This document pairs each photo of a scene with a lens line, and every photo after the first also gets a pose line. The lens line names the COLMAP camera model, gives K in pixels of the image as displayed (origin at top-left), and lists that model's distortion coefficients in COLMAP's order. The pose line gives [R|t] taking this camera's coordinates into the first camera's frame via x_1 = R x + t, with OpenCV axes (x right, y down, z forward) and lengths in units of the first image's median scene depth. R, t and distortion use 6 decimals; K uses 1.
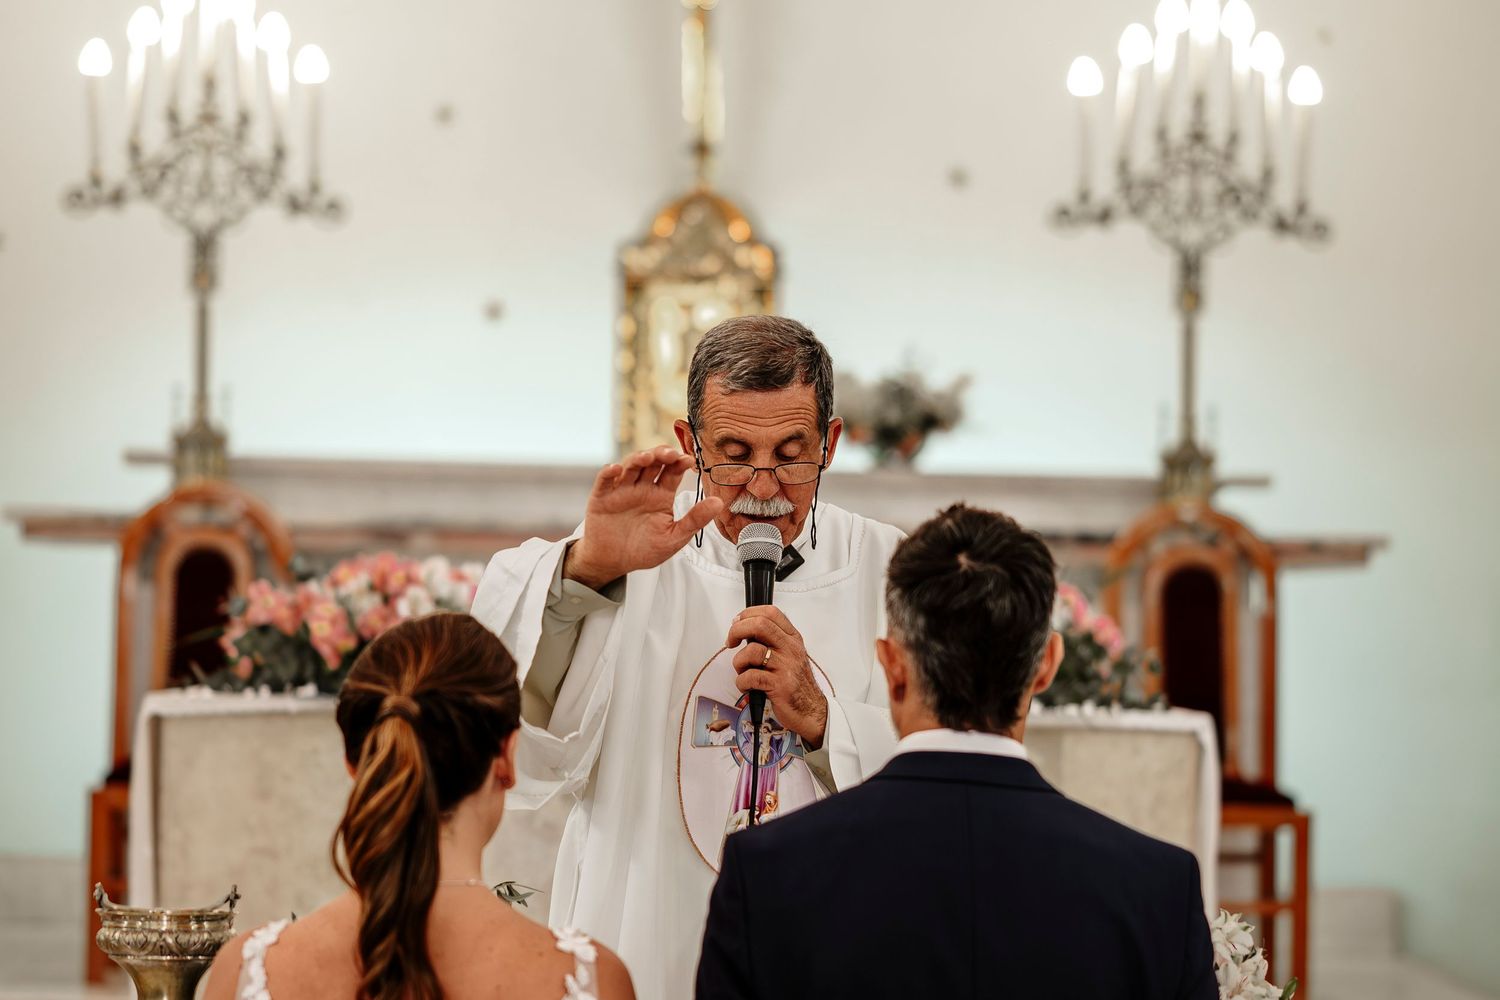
lens RADIAL K [[5445.1, 0, 750.0], [0, 5445.1, 500.0], [0, 0, 1]] dist [0.052264, -1.619181]
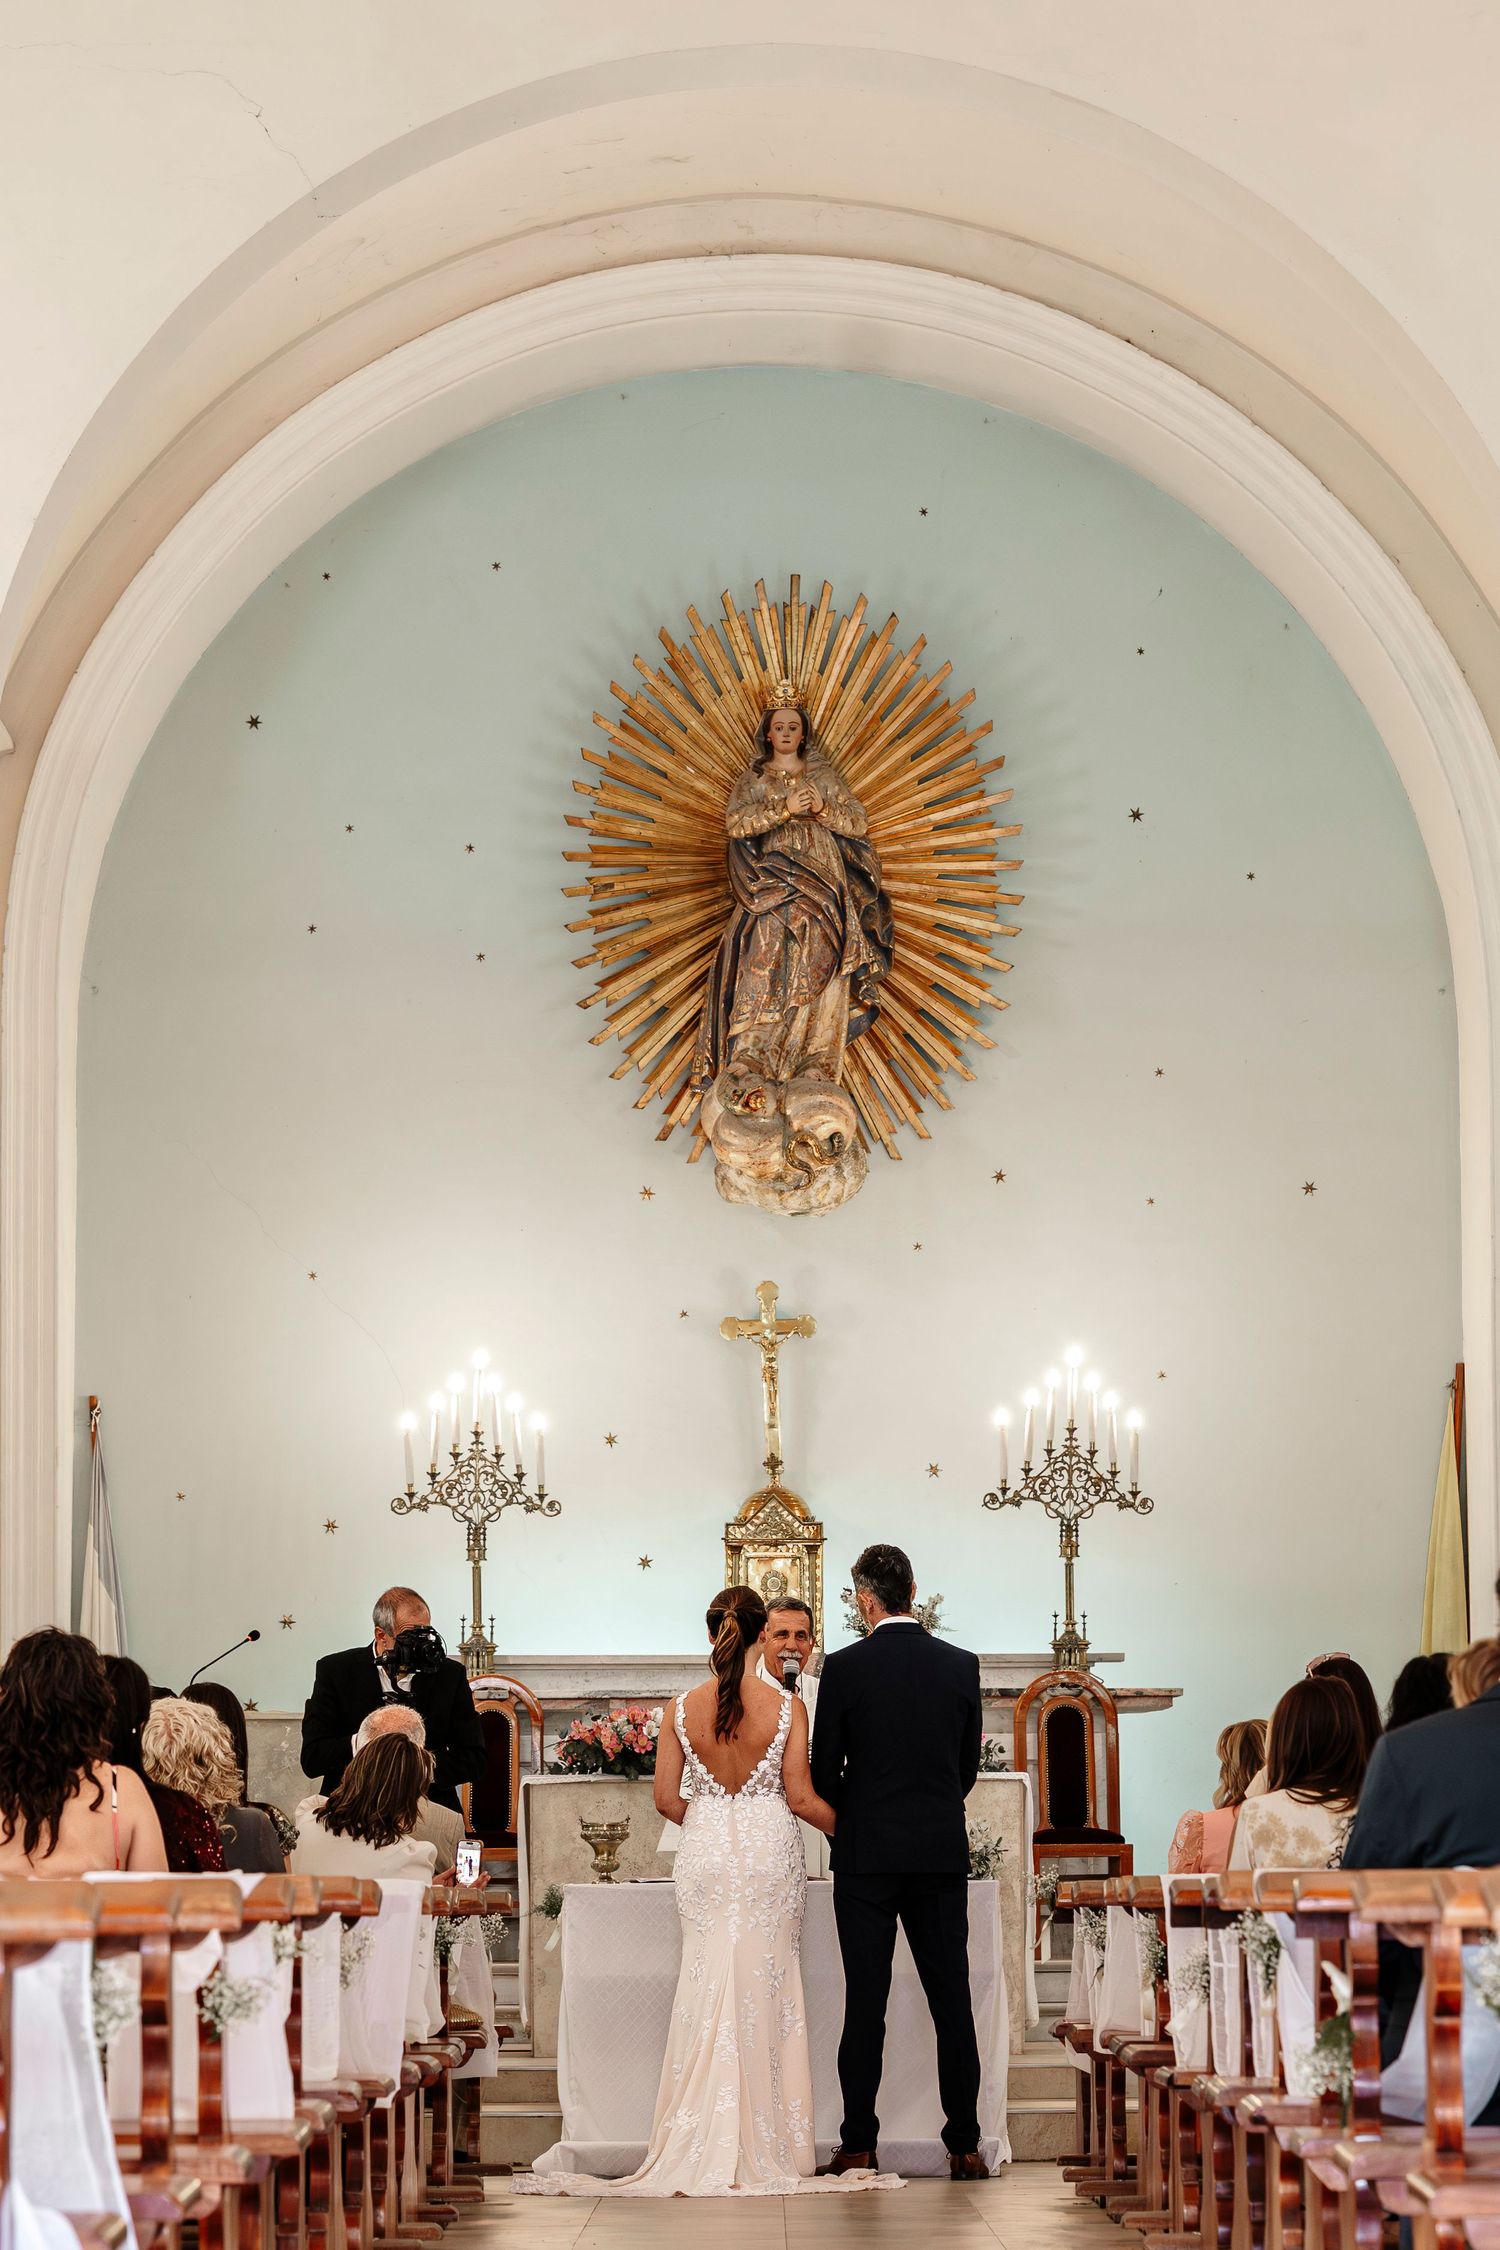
lens RADIAL K [[8167.6, 0, 750.0], [0, 8167.6, 1125.0], [0, 0, 1]] dist [0.052264, -1.619181]
pose [[0.999638, -0.025853, -0.007447, 0.005280], [0.025291, 0.997389, -0.067637, 0.000429], [0.009176, 0.067424, 0.997682, -1.500333]]
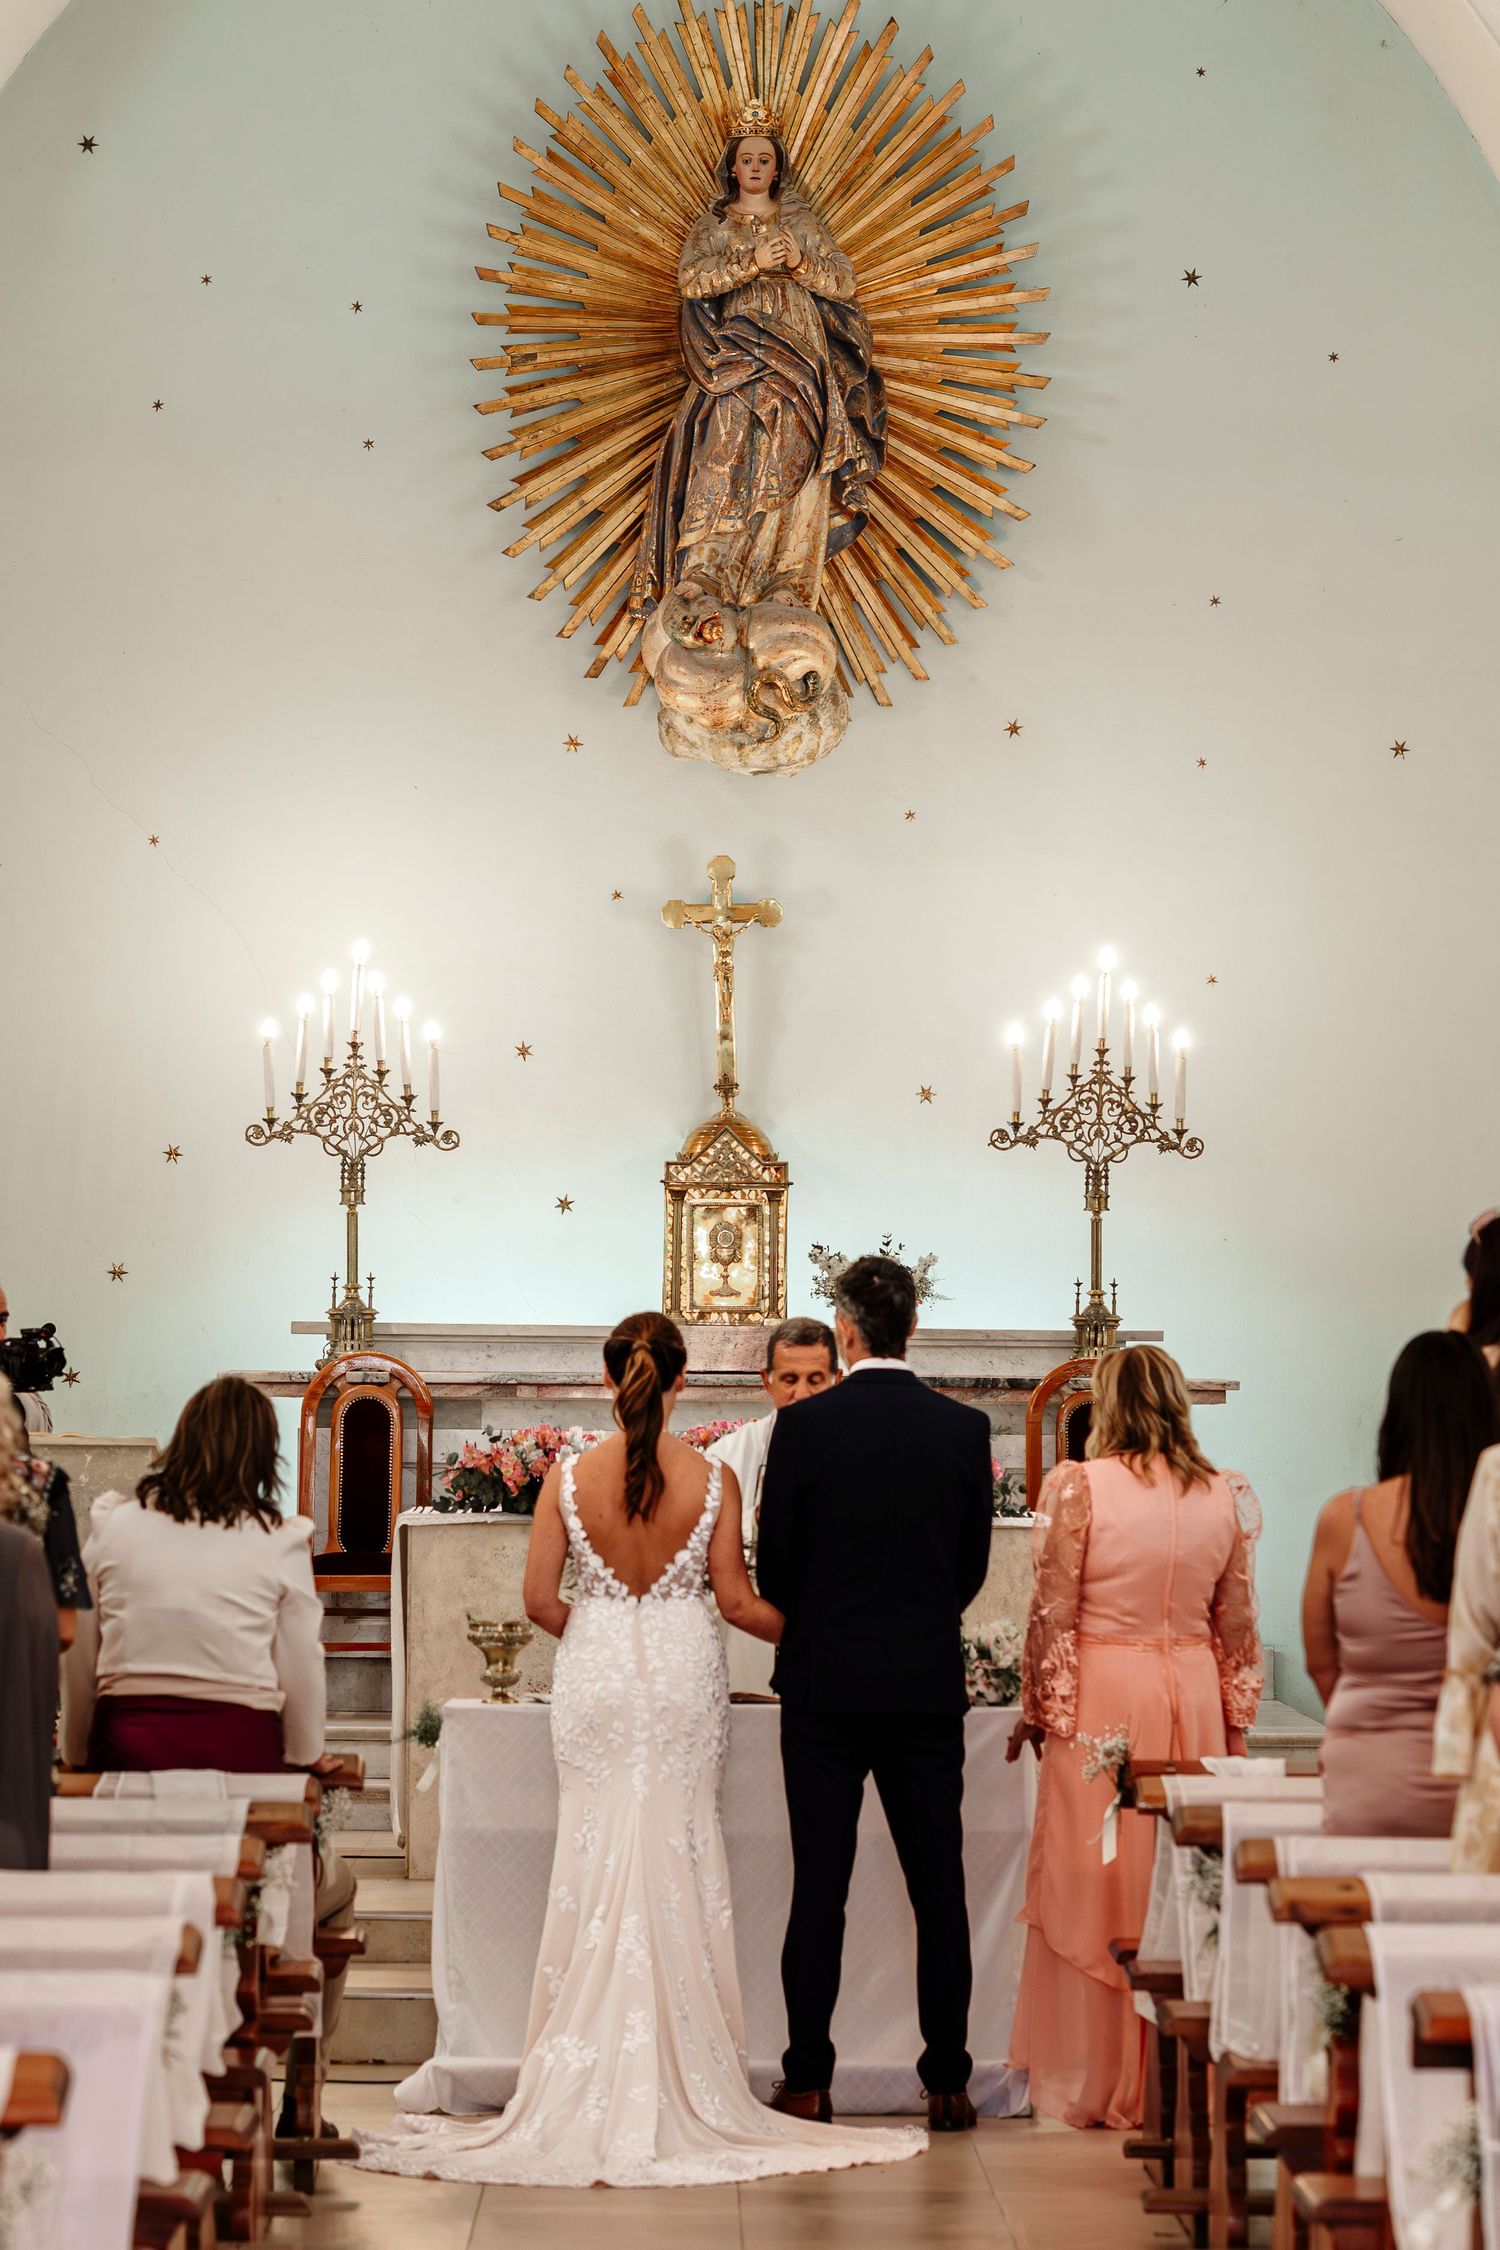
lens RADIAL K [[8167.6, 0, 750.0], [0, 8167.6, 1125.0], [0, 0, 1]] dist [0.052264, -1.619181]
pose [[0.999936, -0.011273, -0.000498, -0.002366], [0.011270, 0.999920, -0.005746, -0.044647], [0.000563, 0.005740, 0.999983, -0.988464]]
